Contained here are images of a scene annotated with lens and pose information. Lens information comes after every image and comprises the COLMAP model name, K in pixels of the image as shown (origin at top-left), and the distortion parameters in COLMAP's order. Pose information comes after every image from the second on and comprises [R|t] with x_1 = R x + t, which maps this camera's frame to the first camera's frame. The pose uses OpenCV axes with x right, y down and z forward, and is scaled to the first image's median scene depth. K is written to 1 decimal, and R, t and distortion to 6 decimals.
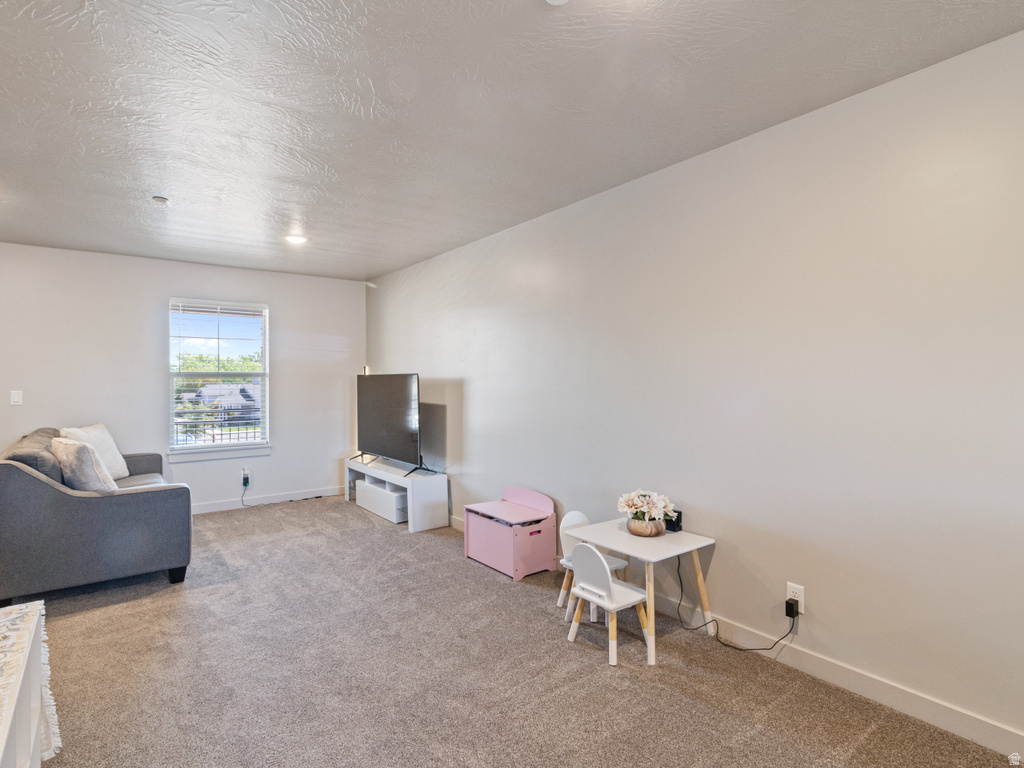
lens RADIAL K [[548.4, 0, 518.9], [0, 548.4, 384.9], [0, 0, 1]] dist [0.000128, 0.000497]
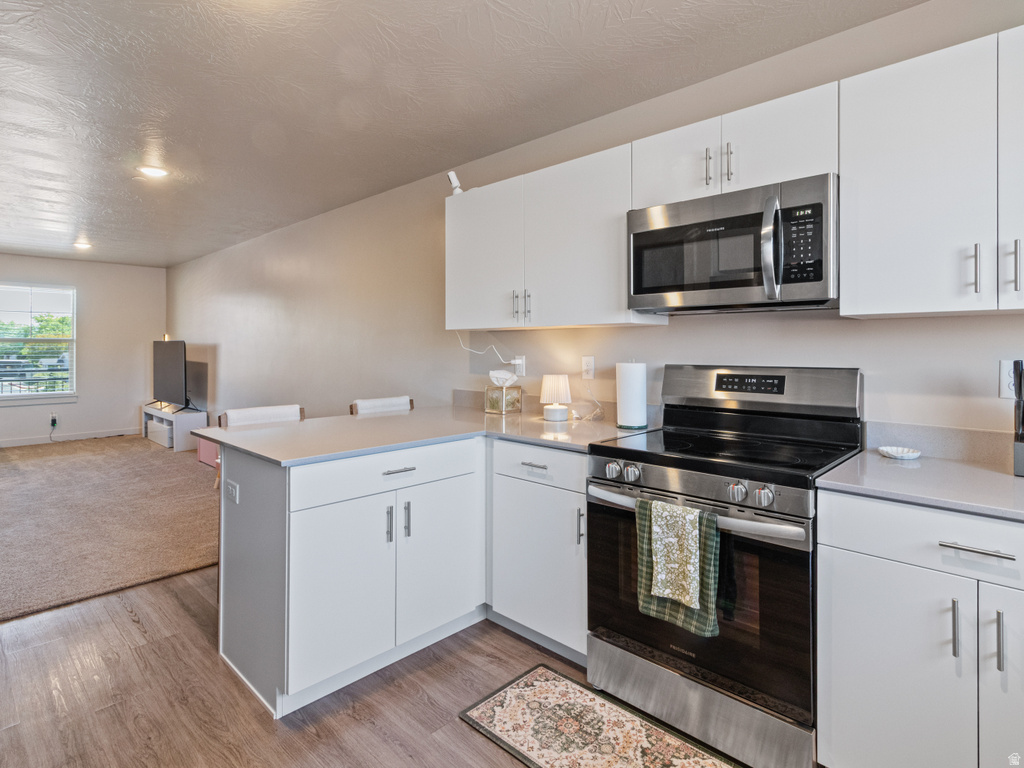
lens RADIAL K [[548.4, 0, 514.4], [0, 548.4, 344.0], [0, 0, 1]] dist [0.001451, -0.000203]
pose [[0.987633, 0.004854, 0.156708, 0.372093], [-0.002870, 0.999913, -0.012883, 0.003157], [-0.156757, 0.012273, 0.987561, -0.454544]]
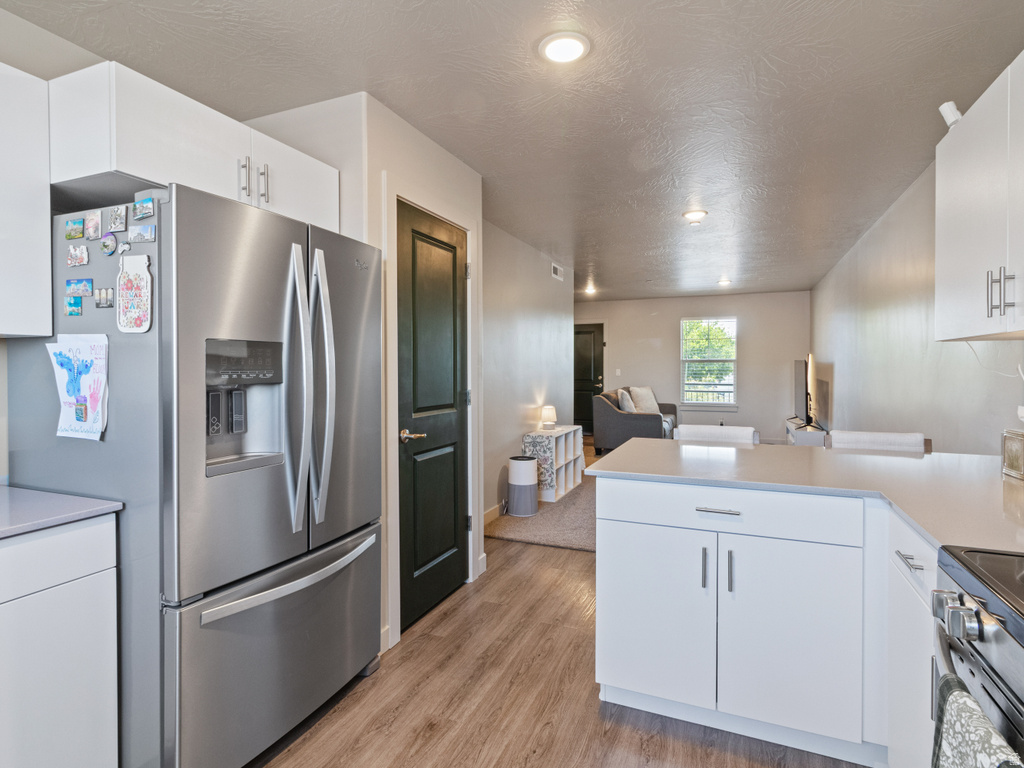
lens RADIAL K [[535.6, 0, 507.6], [0, 535.6, 377.0], [0, 0, 1]] dist [0.000704, 0.000048]
pose [[0.492901, 0.017892, -0.869901, 0.561716], [-0.002477, 0.999813, 0.019160, 0.000586], [0.870082, -0.007289, 0.492854, -0.335398]]
